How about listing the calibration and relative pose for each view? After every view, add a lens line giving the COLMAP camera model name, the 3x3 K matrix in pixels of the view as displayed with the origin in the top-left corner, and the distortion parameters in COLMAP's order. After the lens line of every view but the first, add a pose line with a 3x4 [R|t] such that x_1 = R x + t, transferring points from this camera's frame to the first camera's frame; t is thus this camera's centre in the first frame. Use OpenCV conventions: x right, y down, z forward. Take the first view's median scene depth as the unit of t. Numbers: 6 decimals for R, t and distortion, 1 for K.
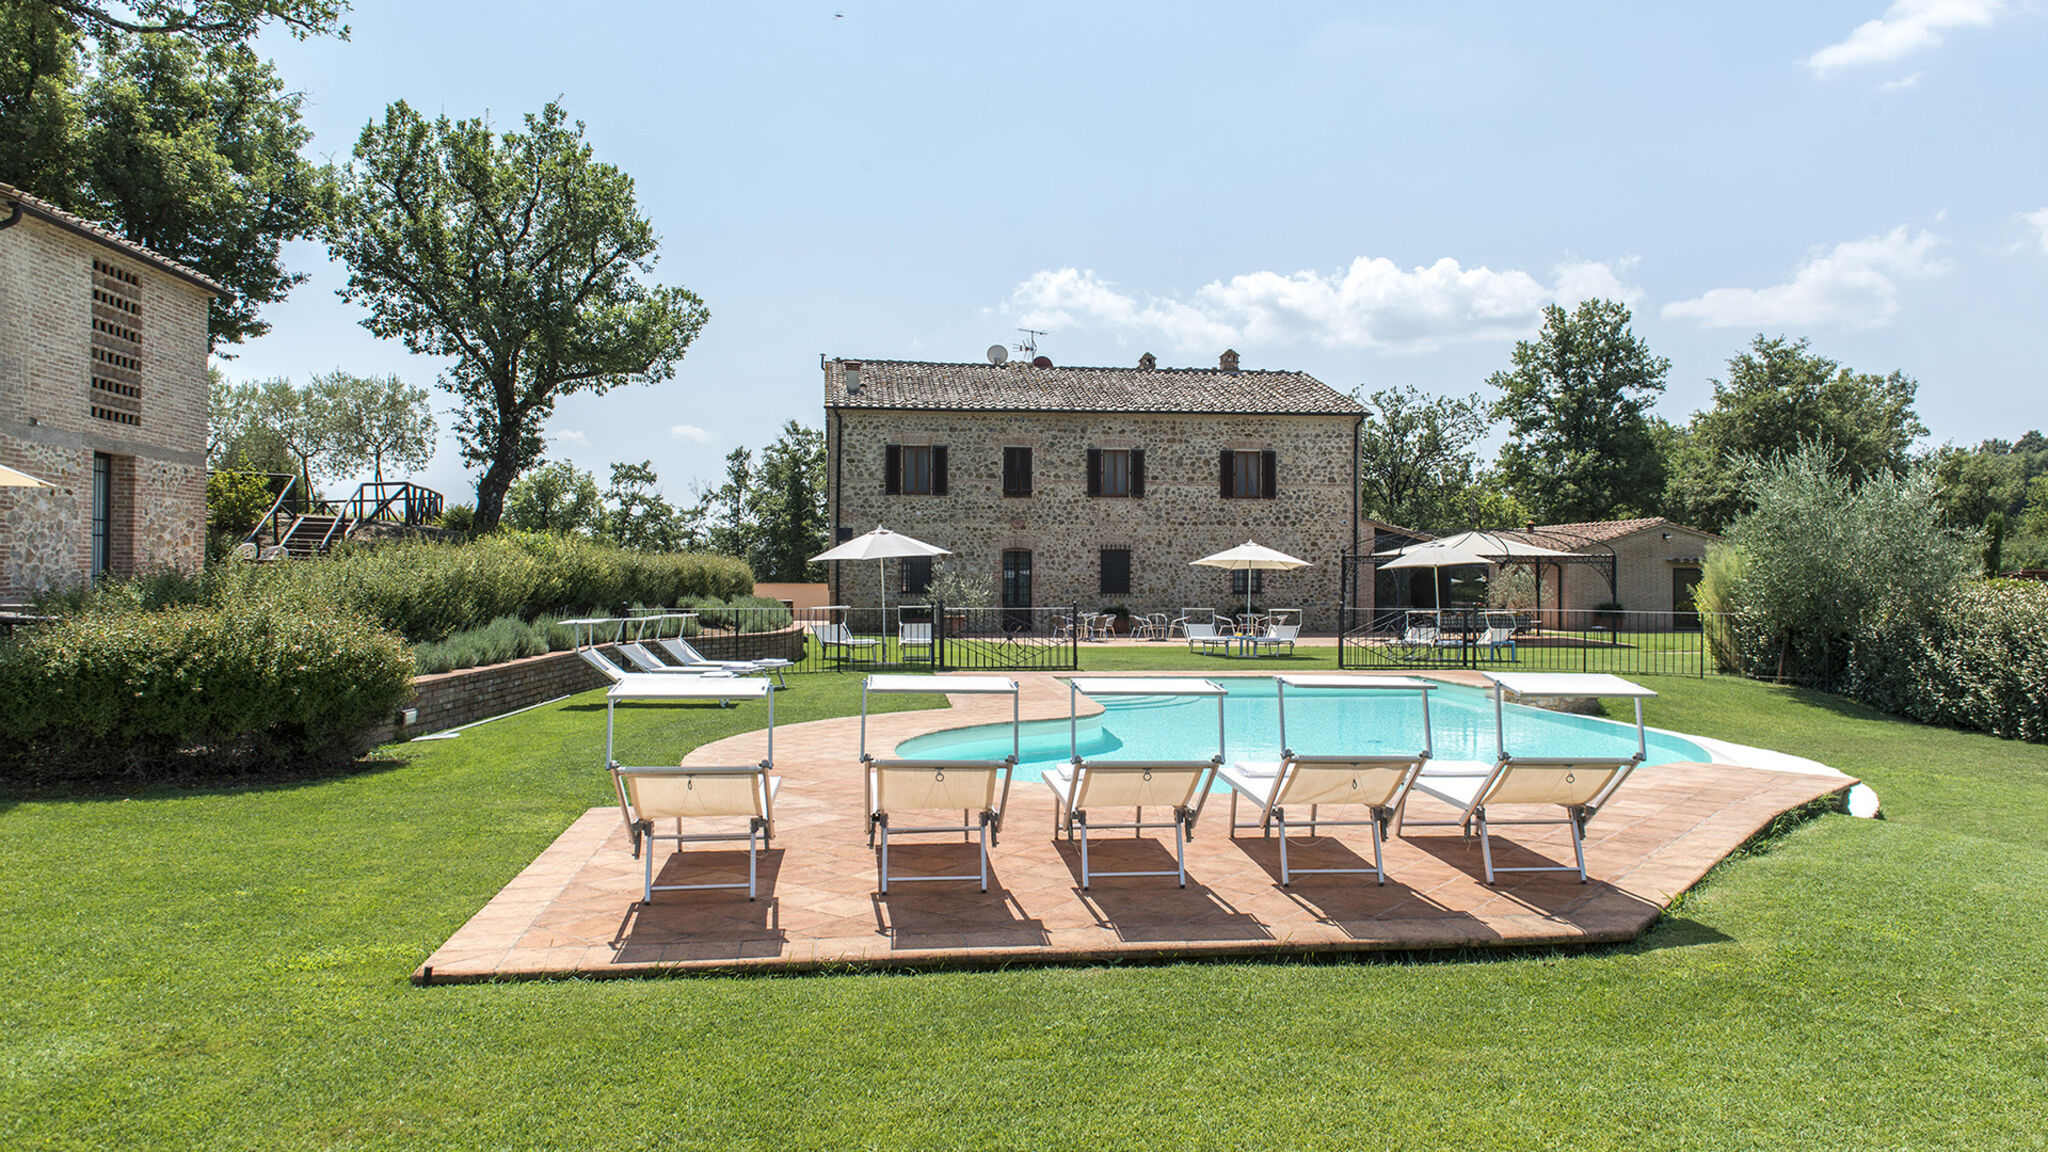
lens RADIAL K [[1390.0, 0, 1039.1], [0, 1390.0, 573.4], [0, 0, 1]] dist [0.012945, -0.016121]
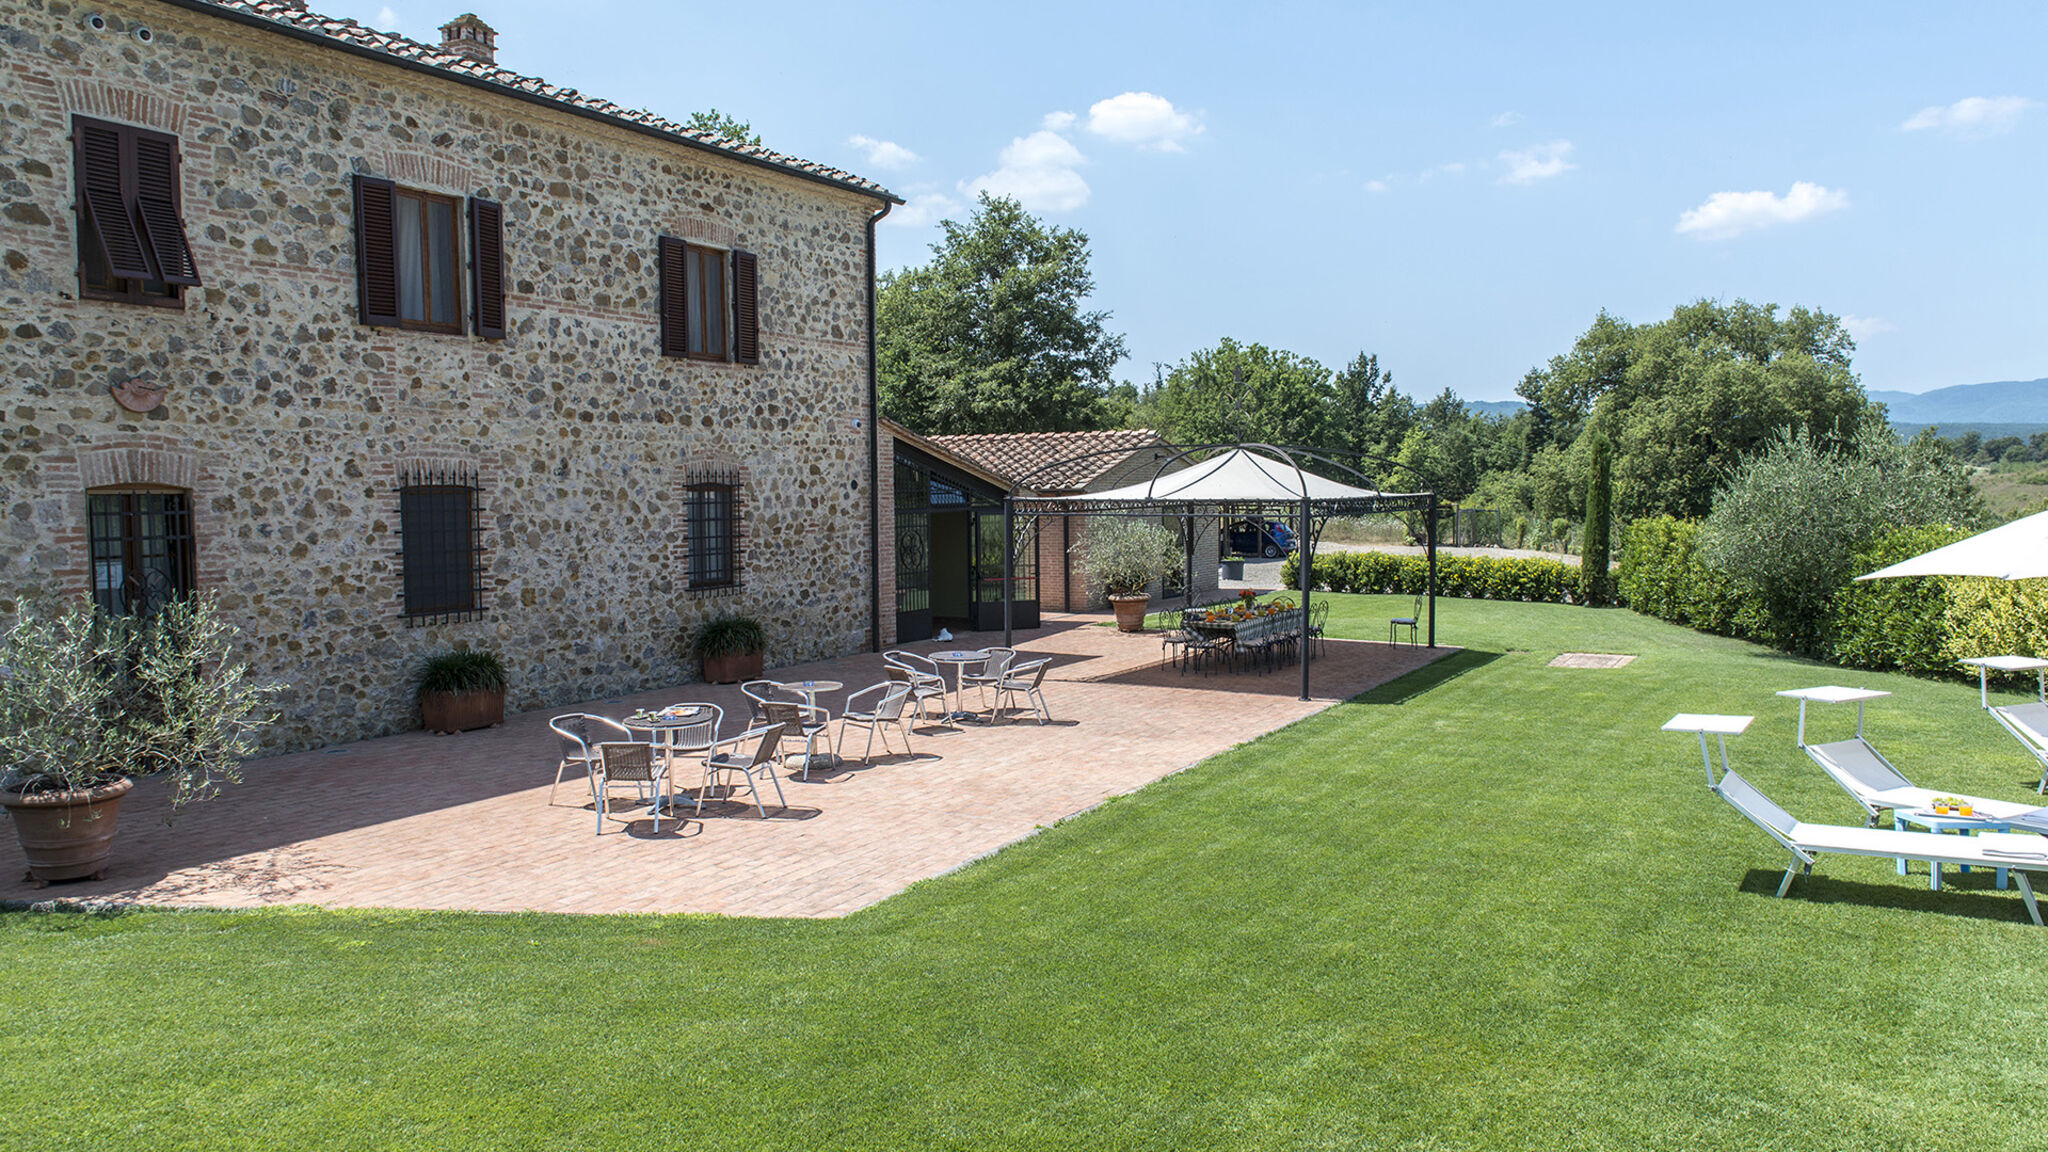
lens RADIAL K [[1441.4, 0, 1042.5], [0, 1441.4, 573.2], [0, 0, 1]] dist [0.009741, -0.006873]
pose [[0.605134, -0.055181, 0.794209, -0.138566], [0.007948, 0.997964, 0.063282, -0.016992], [-0.796084, -0.031982, 0.604340, 0.663539]]
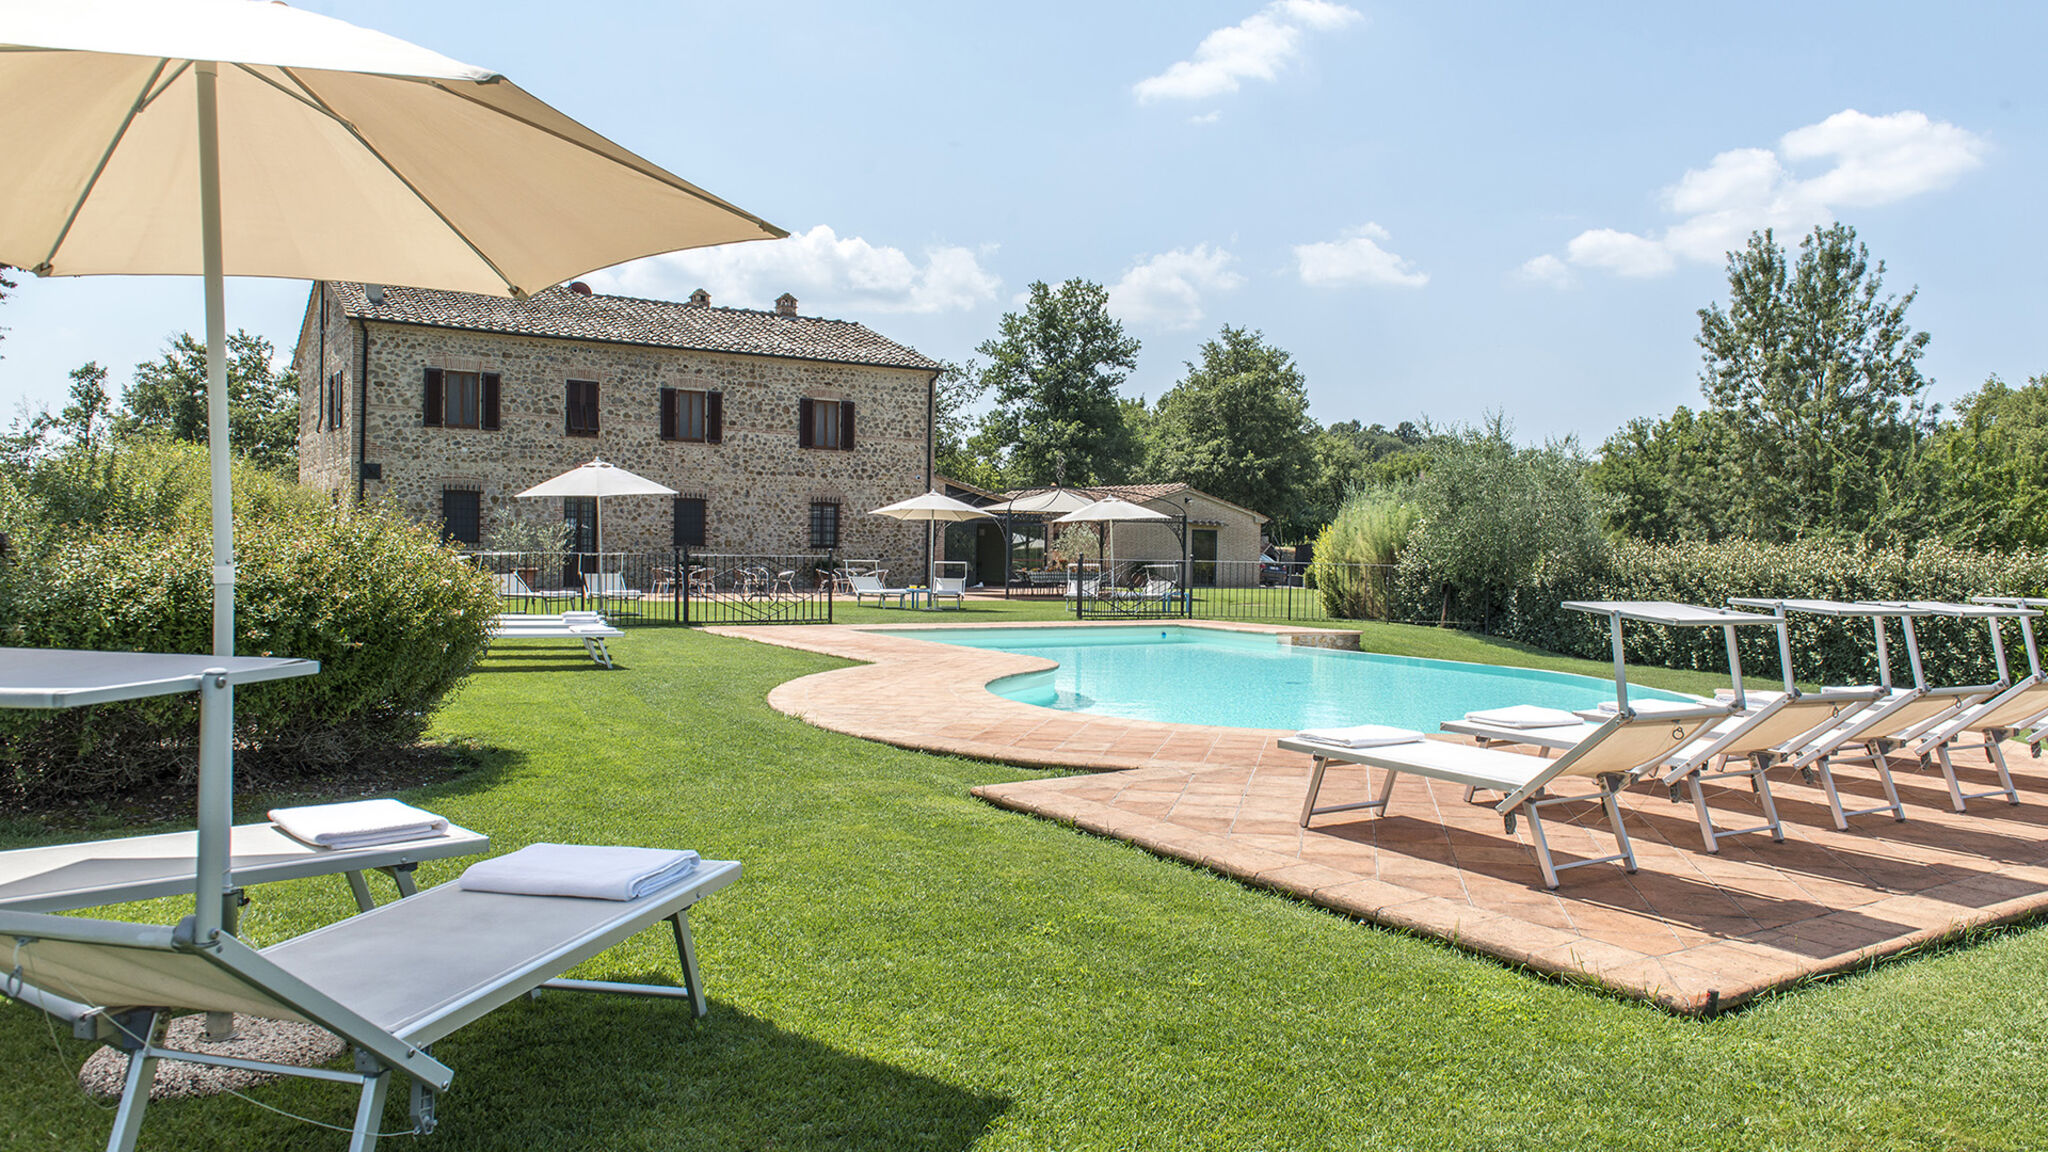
lens RADIAL K [[1392.1, 0, 1042.1], [0, 1392.1, 573.1], [0, 0, 1]] dist [0.015632, -0.017497]
pose [[0.903837, 0.004903, 0.427849, -0.129688], [-0.016668, 0.999579, 0.023758, 0.006559], [-0.427553, -0.028604, 0.903538, 0.059332]]
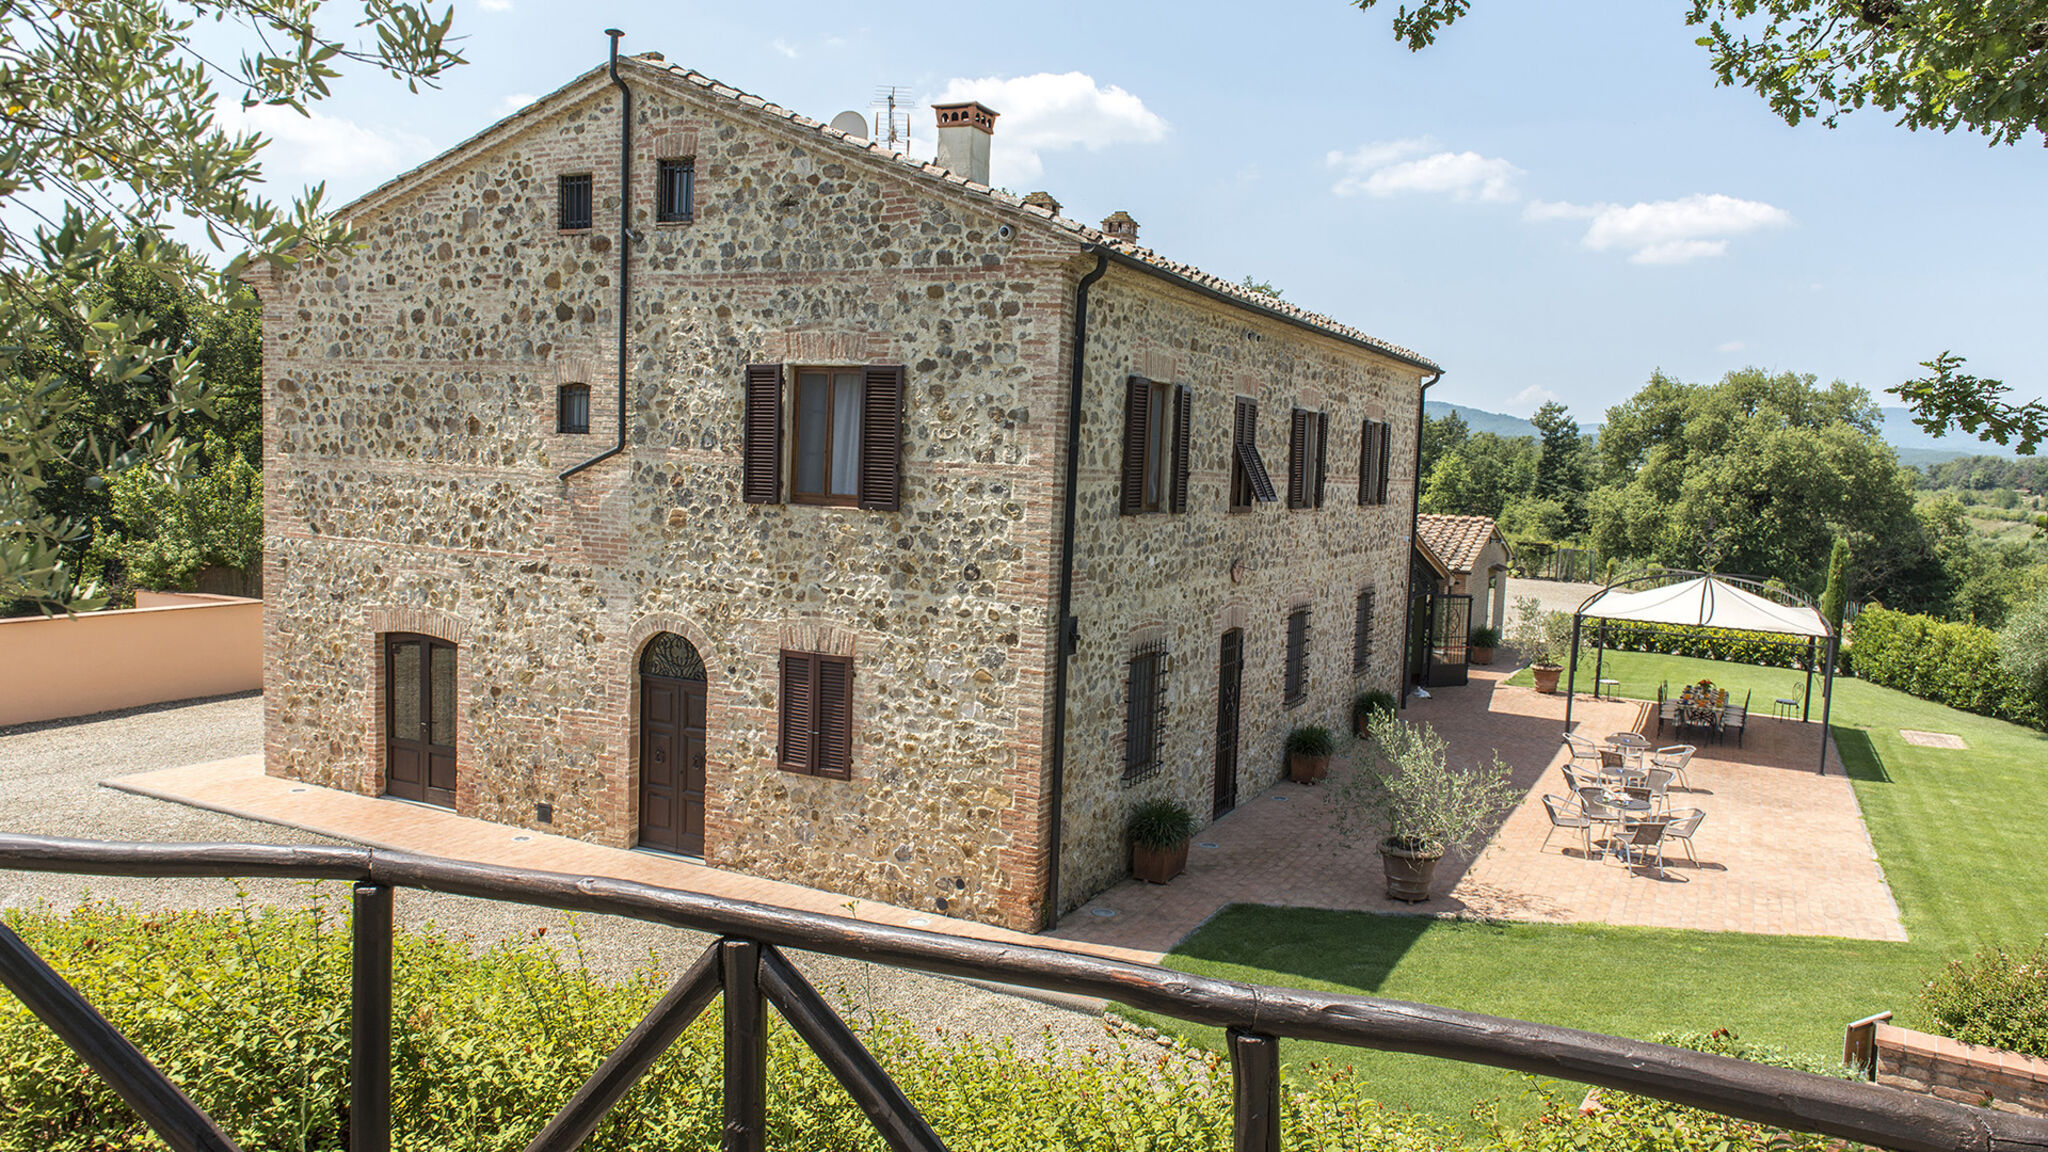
lens RADIAL K [[1380.5, 0, 1037.0], [0, 1380.5, 580.2], [0, 0, 1]] dist [0.001193, -0.002927]
pose [[0.575970, -0.048331, 0.816041, -0.400862], [-0.041896, 0.995194, 0.088512, -0.068316], [-0.816397, -0.085169, 0.571176, 0.791711]]
